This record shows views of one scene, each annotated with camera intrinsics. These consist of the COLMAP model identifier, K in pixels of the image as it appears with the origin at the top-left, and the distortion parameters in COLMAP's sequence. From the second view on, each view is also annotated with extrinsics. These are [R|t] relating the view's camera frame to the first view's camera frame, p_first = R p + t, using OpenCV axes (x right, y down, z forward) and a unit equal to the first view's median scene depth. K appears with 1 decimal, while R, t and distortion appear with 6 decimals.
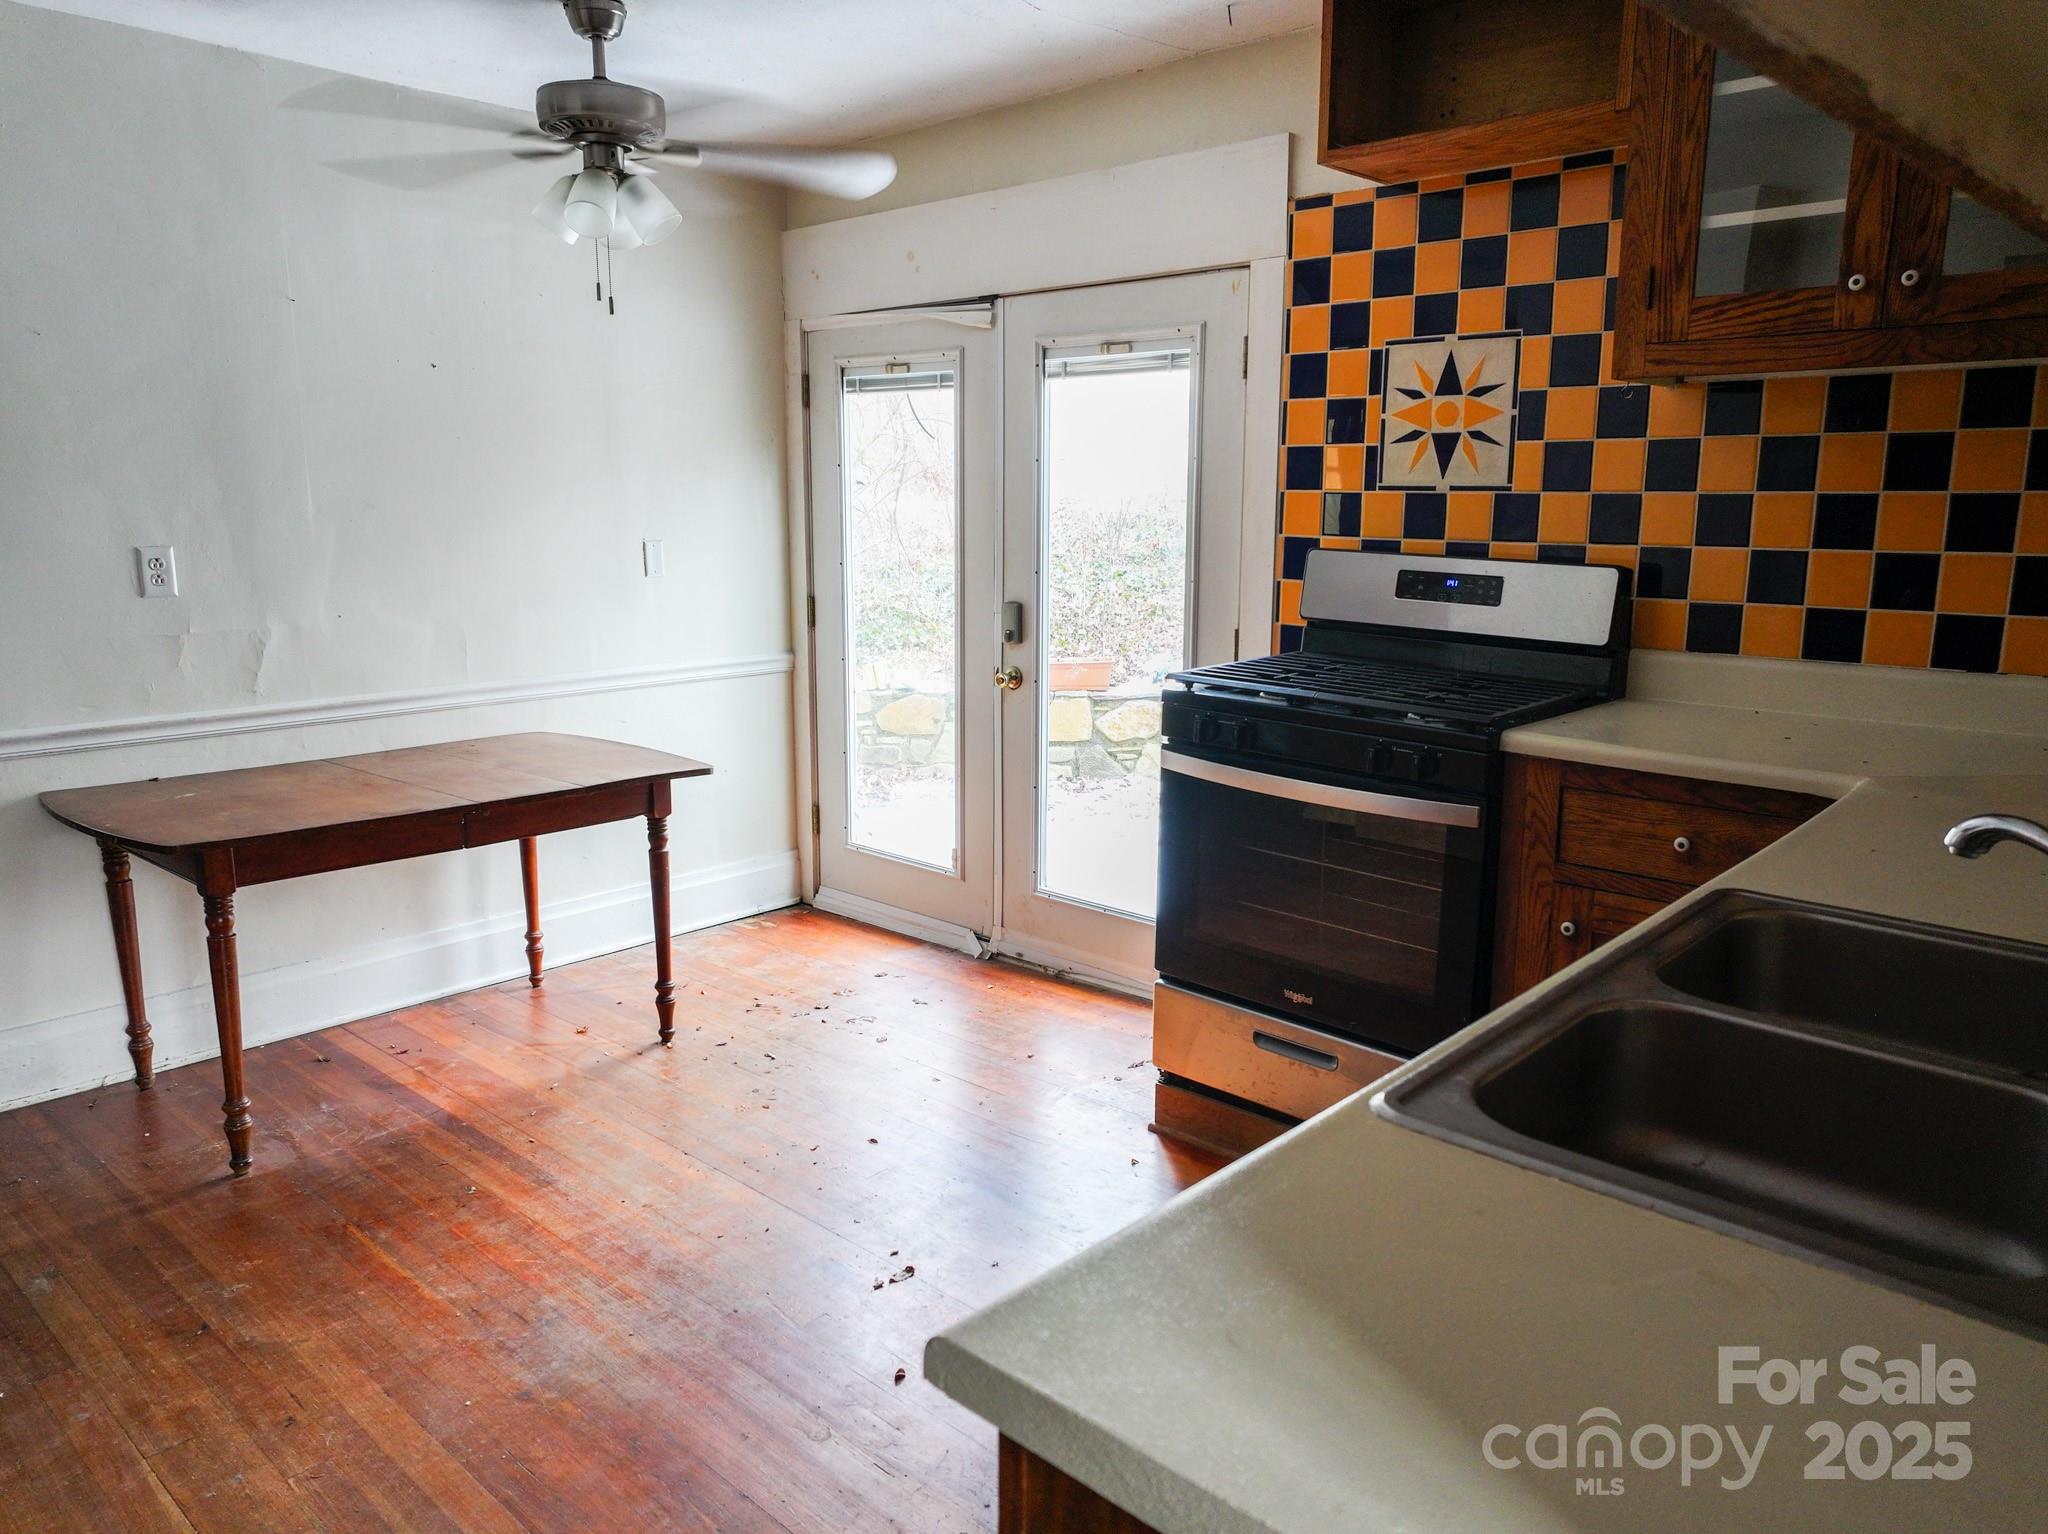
lens RADIAL K [[1442.4, 0, 1028.5], [0, 1442.4, 764.9], [0, 0, 1]] dist [0.004752, 0.010712]
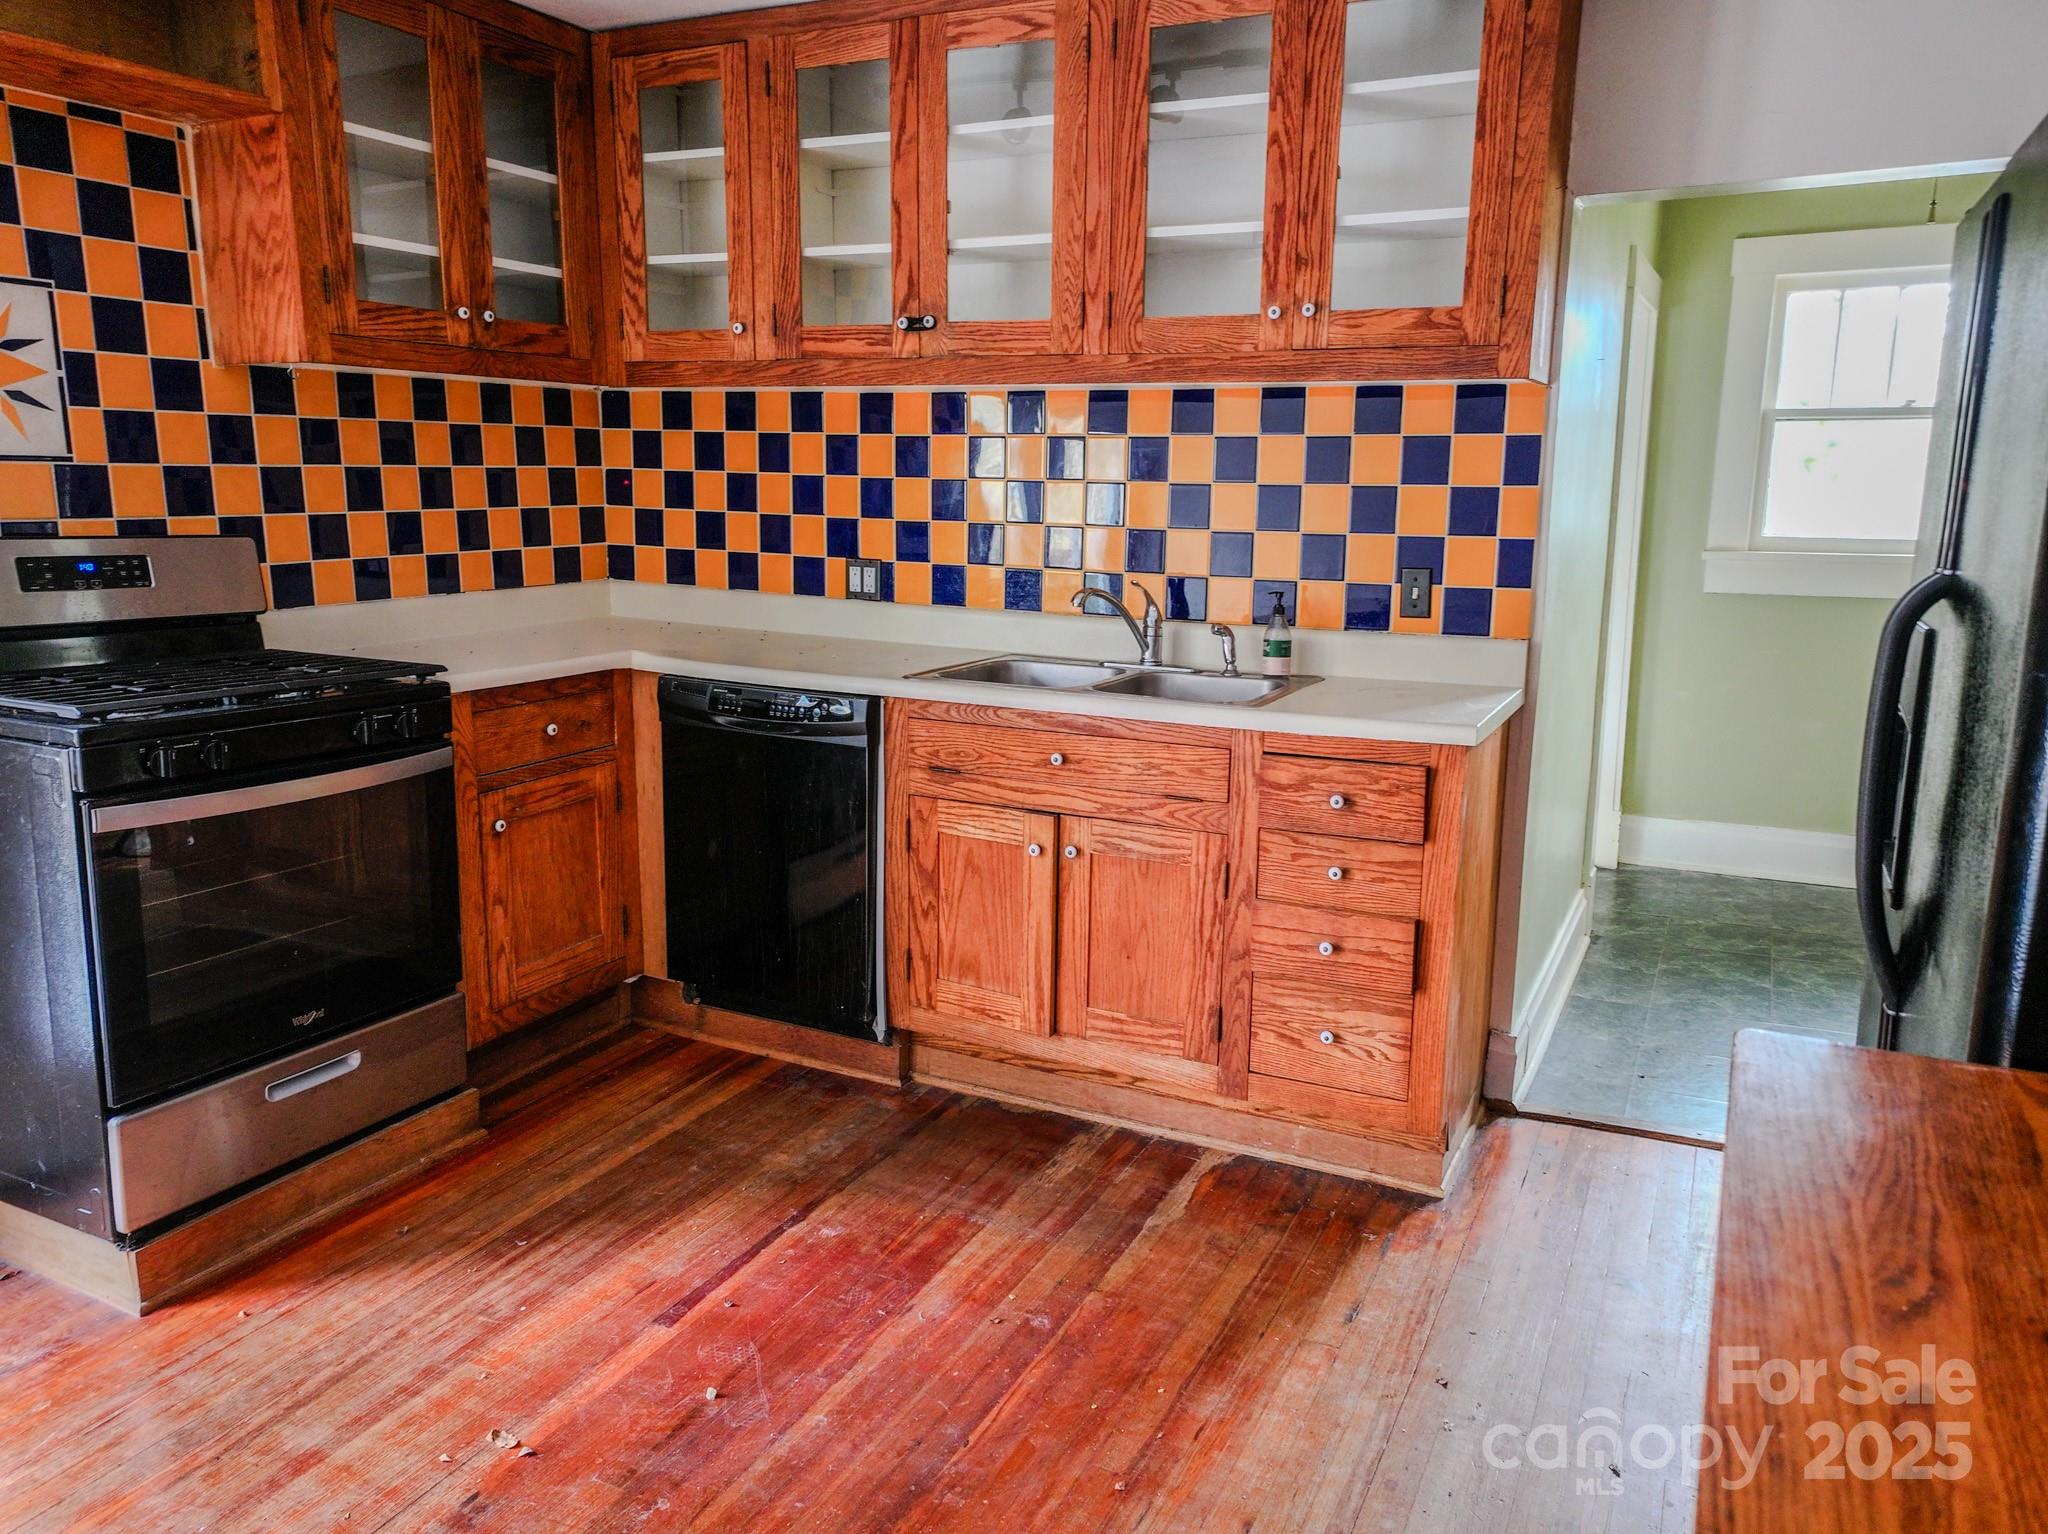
lens RADIAL K [[1442.4, 0, 1027.9], [0, 1442.4, 759.5], [0, 0, 1]] dist [0.004752, 0.010712]
pose [[-0.277369, -0.197187, 0.940310, -0.816431], [0.169536, 0.953308, 0.249922, -0.156384], [-0.945687, 0.228737, -0.230987, 0.782376]]
